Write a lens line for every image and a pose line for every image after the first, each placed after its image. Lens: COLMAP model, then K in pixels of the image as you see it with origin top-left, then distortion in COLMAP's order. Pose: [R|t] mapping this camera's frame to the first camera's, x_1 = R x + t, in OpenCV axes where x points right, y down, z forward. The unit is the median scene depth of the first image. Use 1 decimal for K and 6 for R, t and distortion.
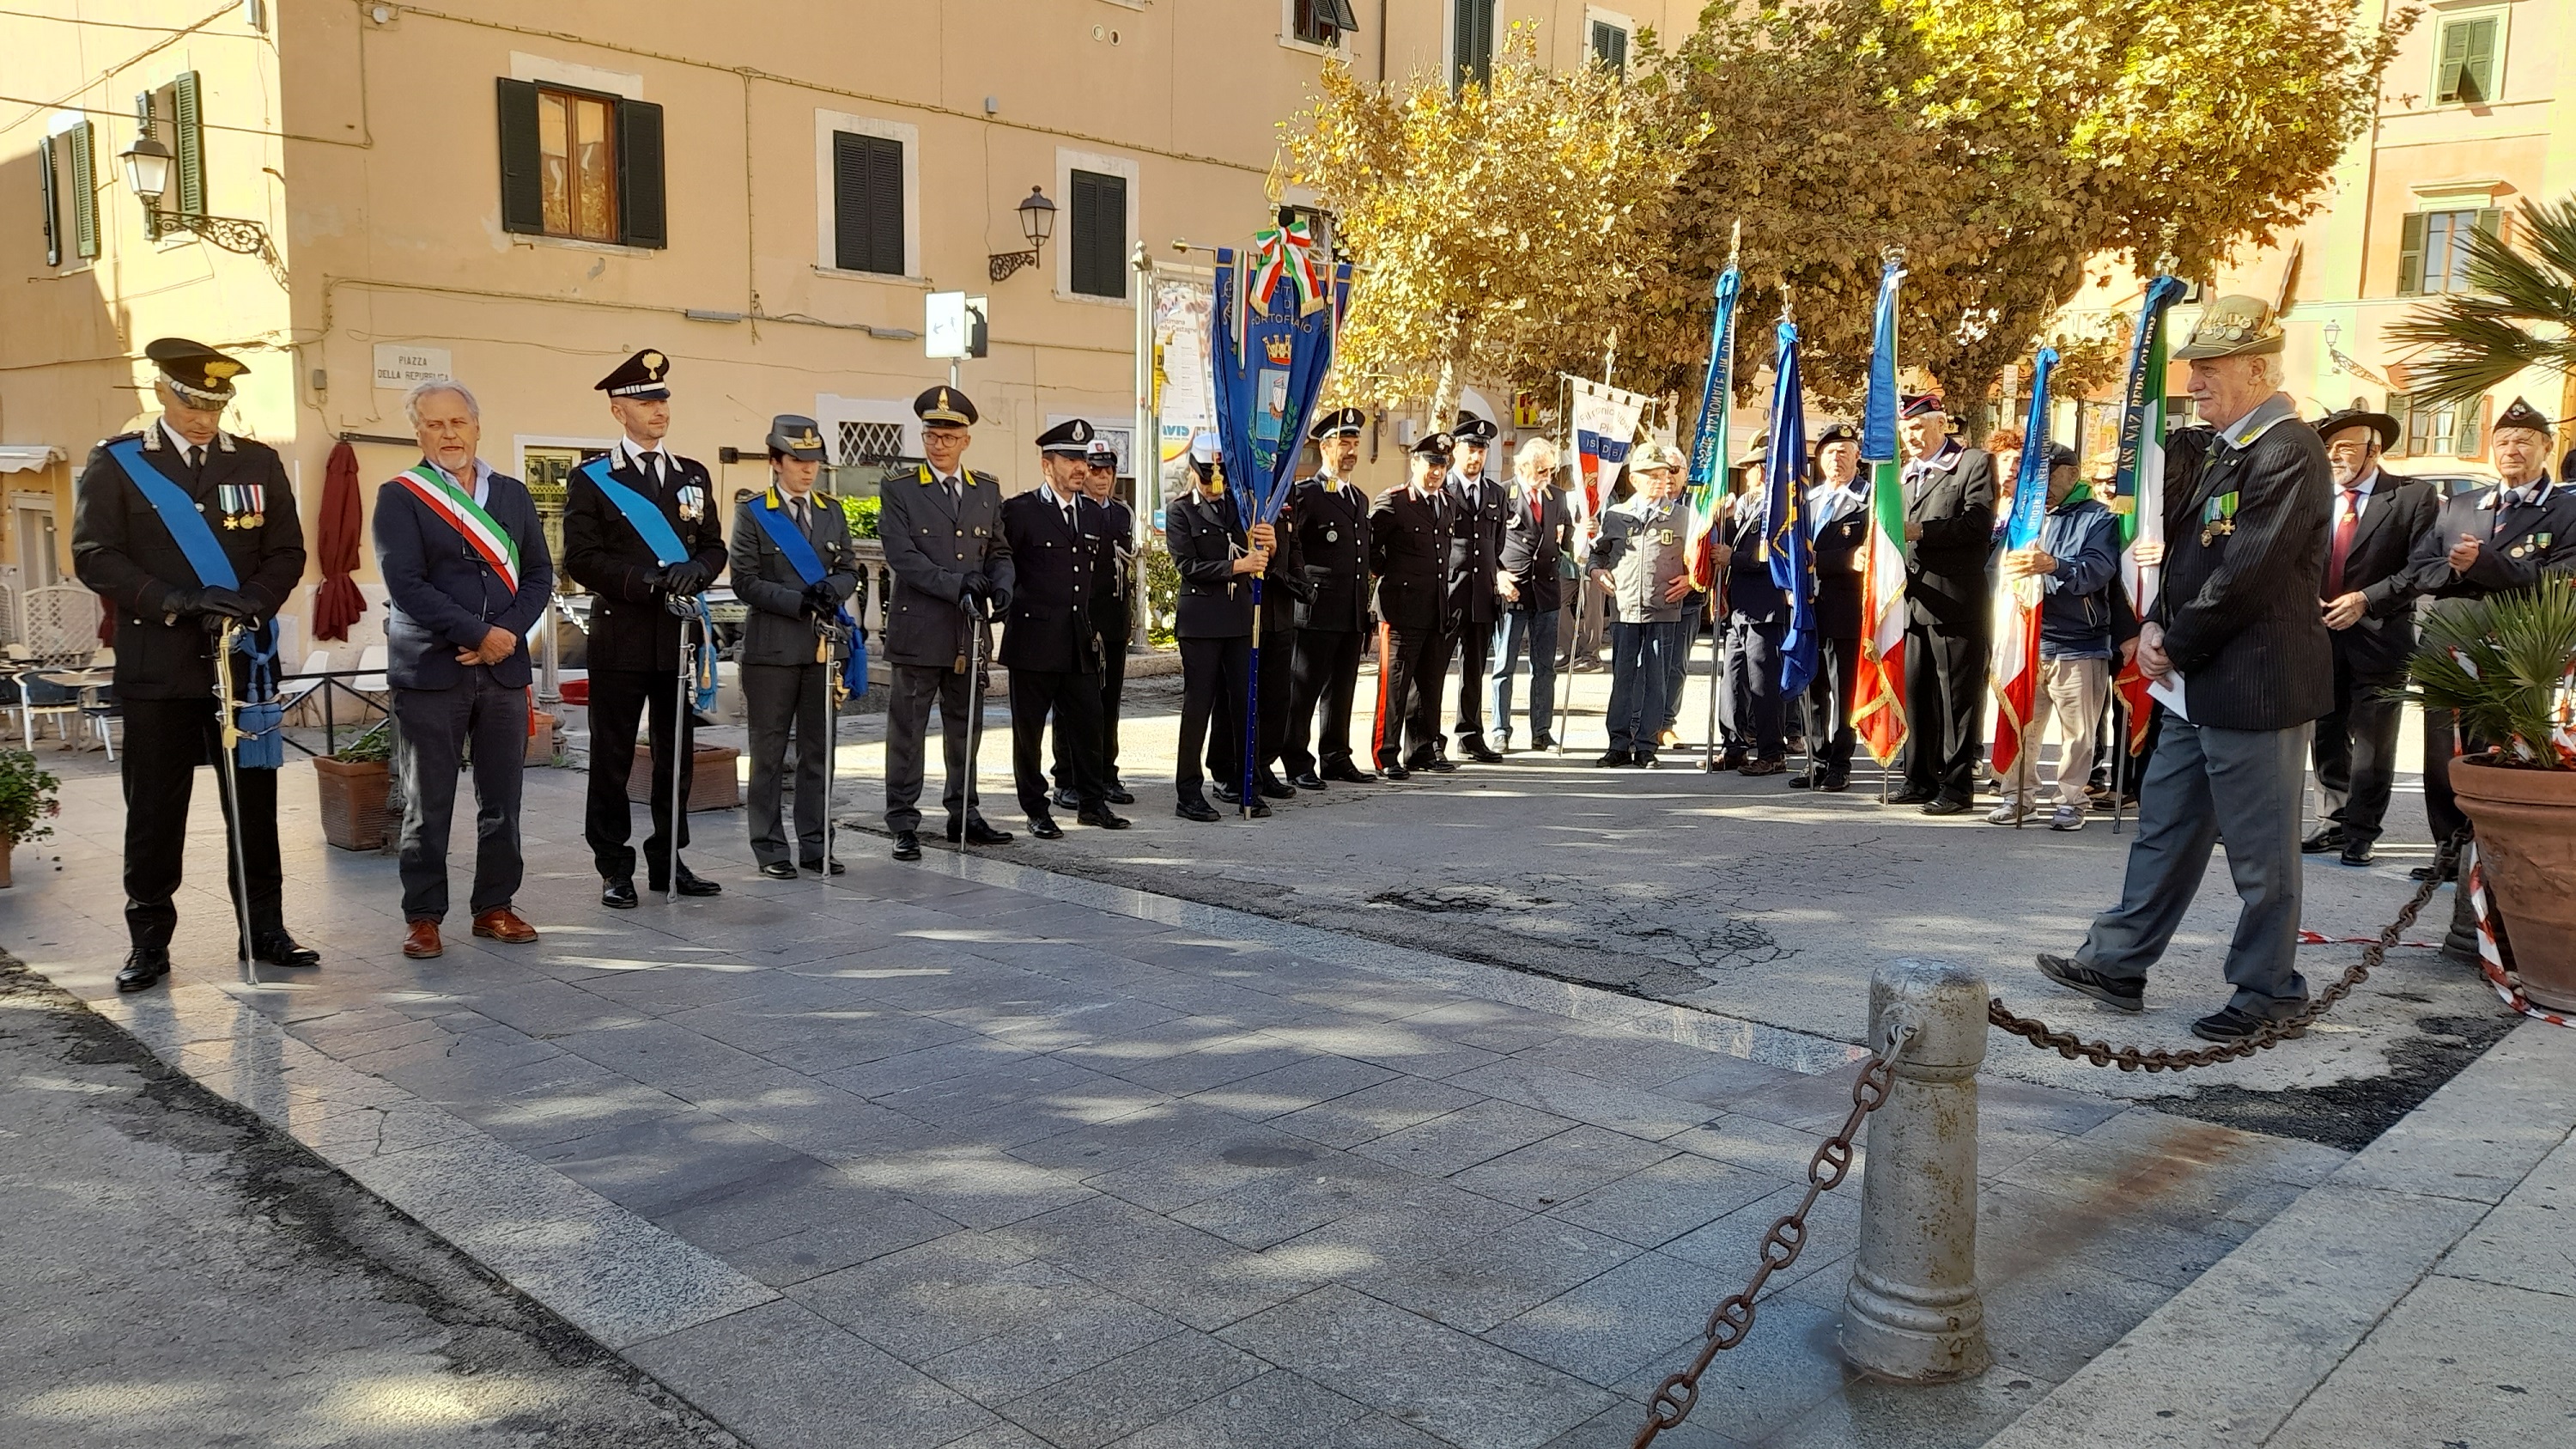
lens RADIAL K [[1885.3, 0, 1274.9], [0, 1885.3, 729.7], [0, 0, 1]] dist [0.005387, -0.009277]
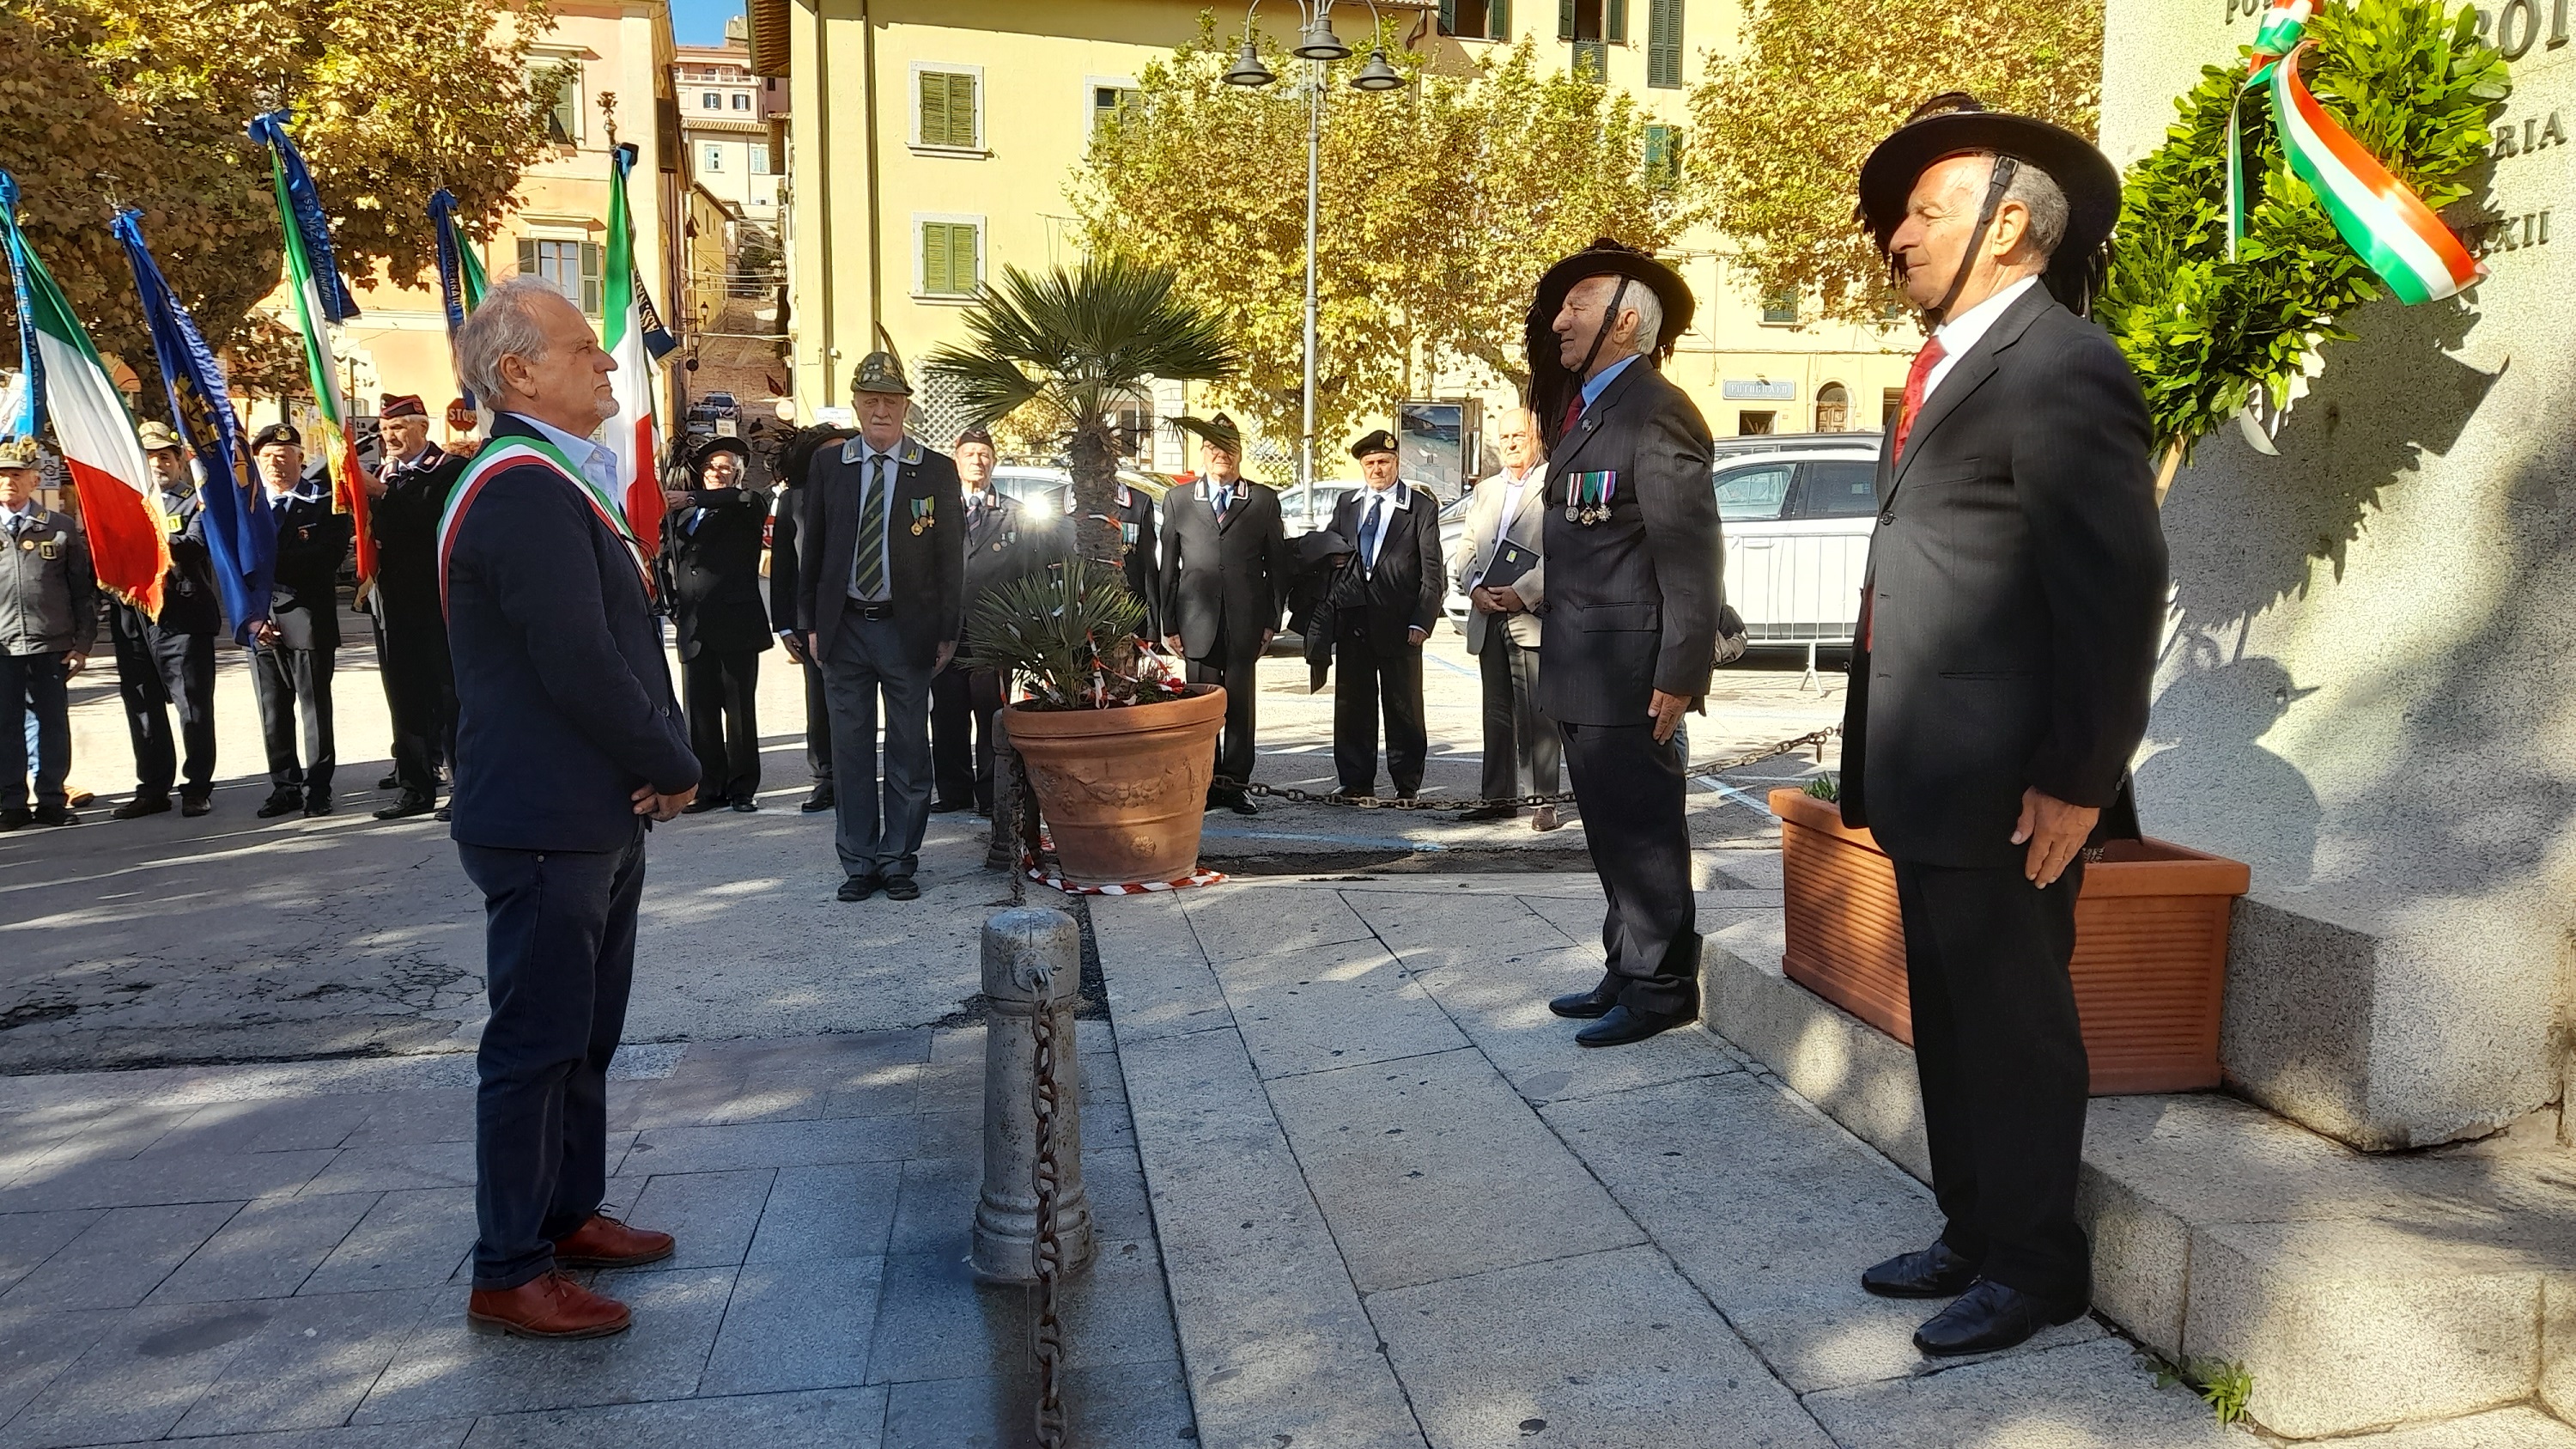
lens RADIAL K [[1885.3, 0, 1274.9], [0, 1885.3, 729.7], [0, 0, 1]] dist [0.005387, -0.009277]
pose [[0.587425, -0.101279, 0.802916, -0.253744], [0.102404, 0.993466, 0.050394, -0.014236], [-0.802773, 0.052619, 0.593958, 0.112895]]
